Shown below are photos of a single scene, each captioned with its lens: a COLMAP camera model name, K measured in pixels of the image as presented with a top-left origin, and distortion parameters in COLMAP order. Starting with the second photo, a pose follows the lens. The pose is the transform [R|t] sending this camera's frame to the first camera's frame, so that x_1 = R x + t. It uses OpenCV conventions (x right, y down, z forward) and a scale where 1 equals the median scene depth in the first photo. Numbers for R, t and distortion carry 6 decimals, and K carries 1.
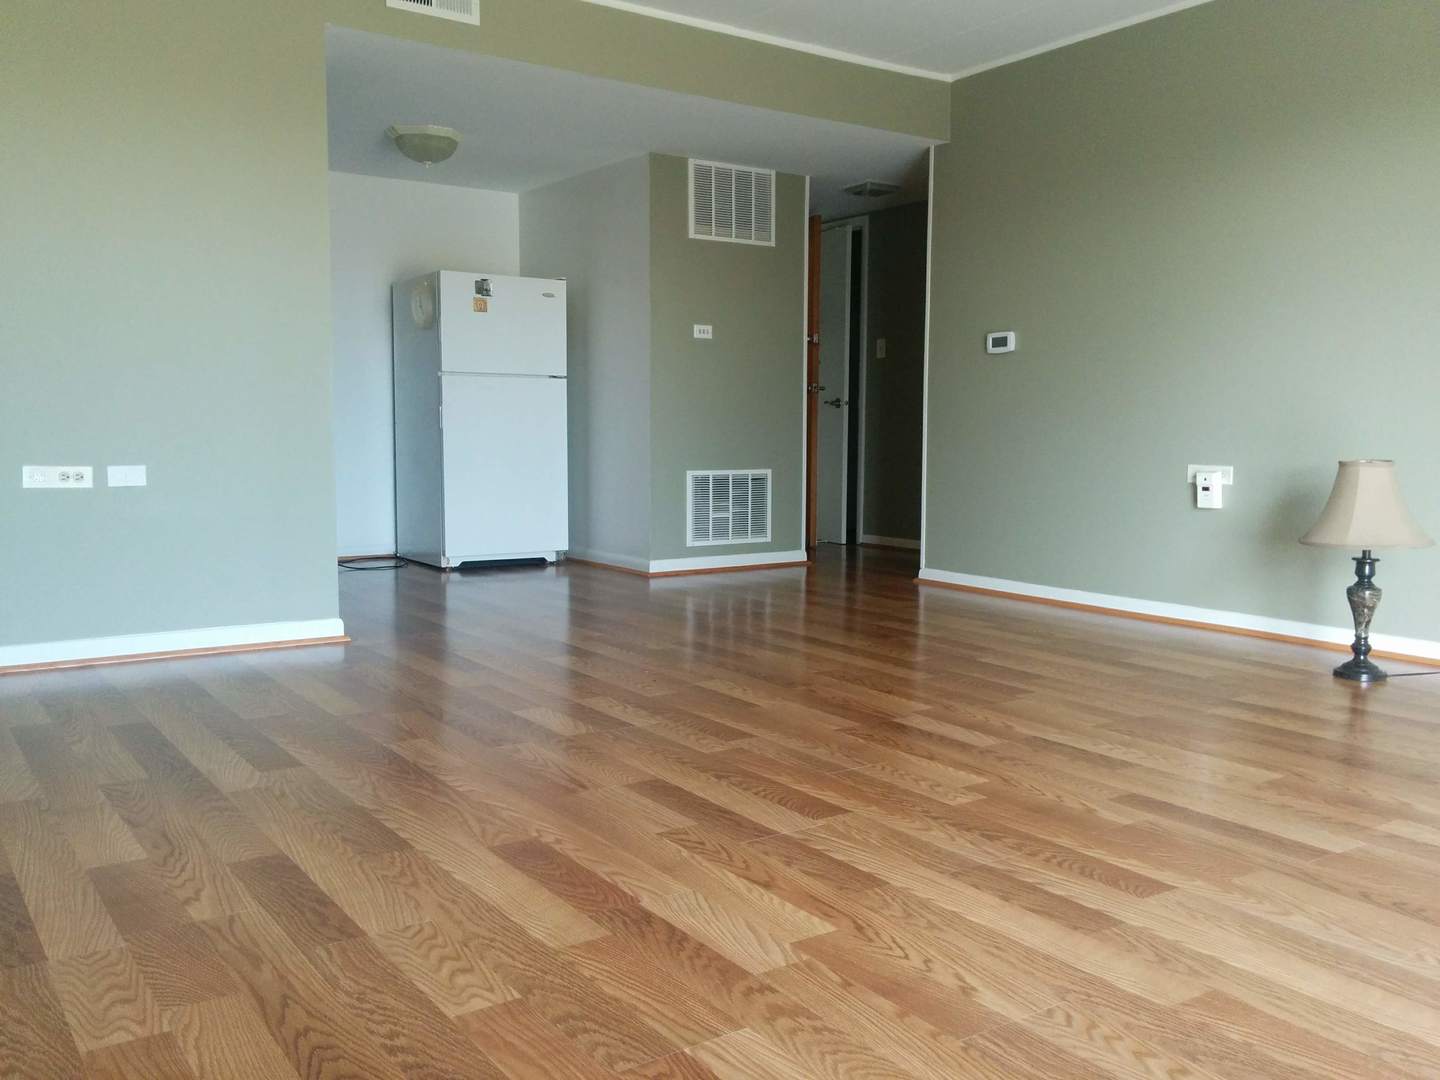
lens RADIAL K [[1229.5, 0, 720.0], [0, 1229.5, 540.0], [0, 0, 1]] dist [0.006208, -0.000838]
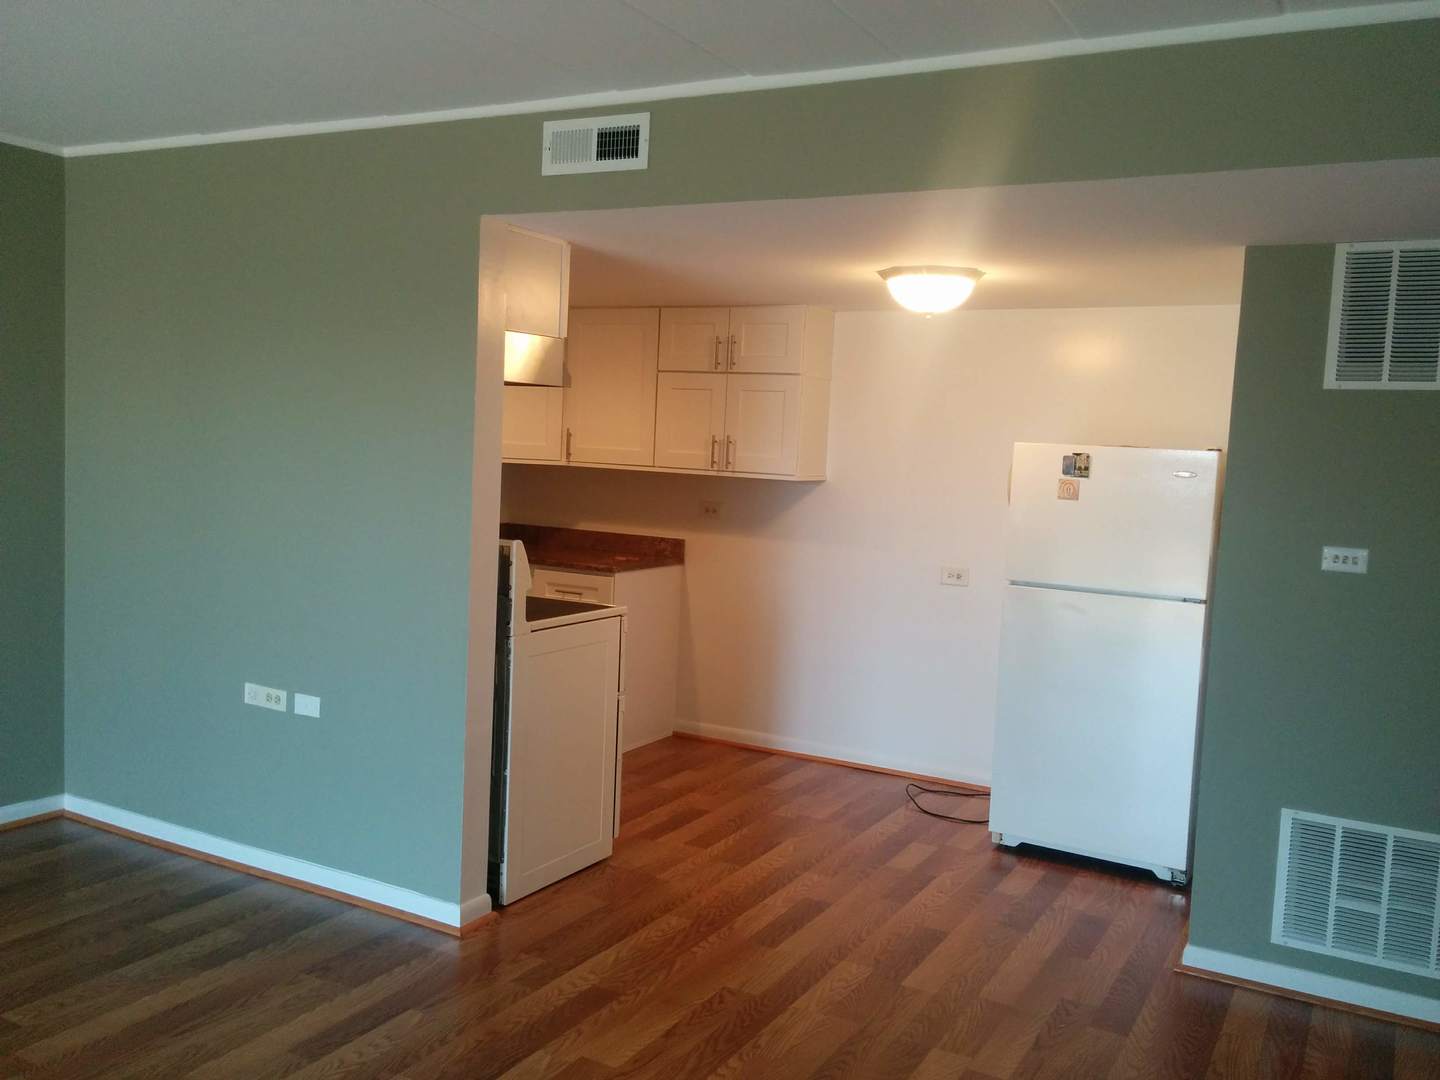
lens RADIAL K [[1229.5, 0, 720.0], [0, 1229.5, 540.0], [0, 0, 1]] dist [0.006208, -0.000838]
pose [[0.444614, 0.084698, -0.891709, 0.342041], [-0.124624, 0.991686, 0.032056, -0.161058], [0.887010, 0.096876, 0.451473, 0.515929]]
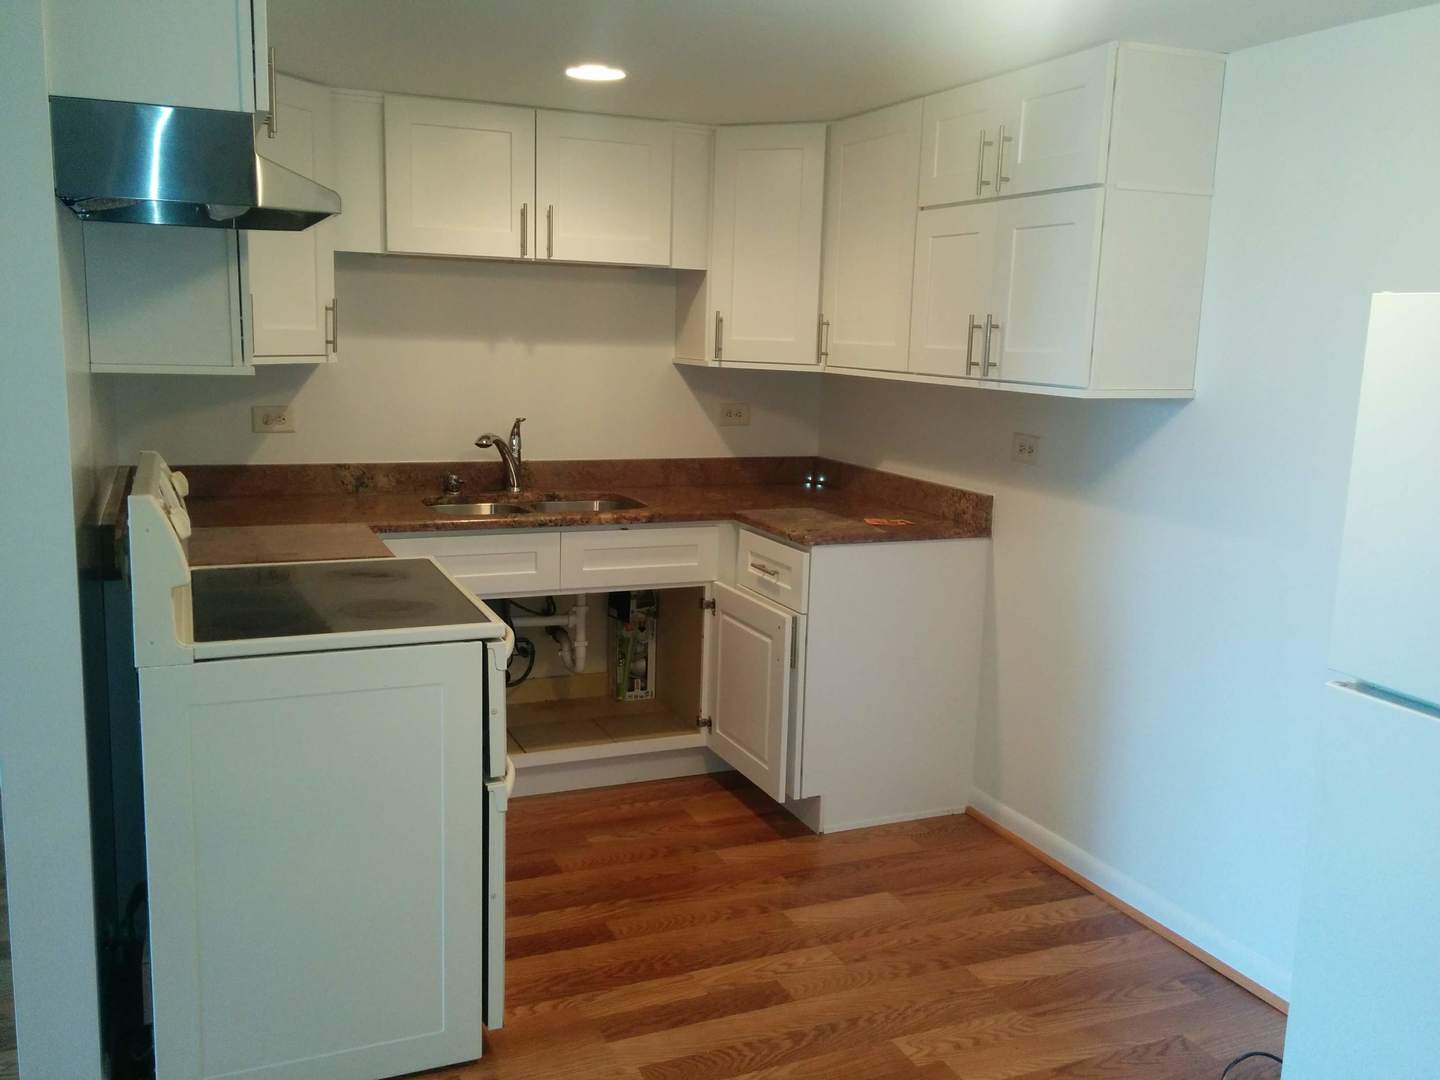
lens RADIAL K [[1225.6, 0, 716.8], [0, 1225.6, 525.8], [0, 0, 1]] dist [0.008310, 0.000070]
pose [[-0.211892, 0.145346, -0.966424, 0.062664], [-0.116770, 0.978029, 0.172694, -0.196133], [0.970292, 0.149442, -0.190265, 0.898536]]
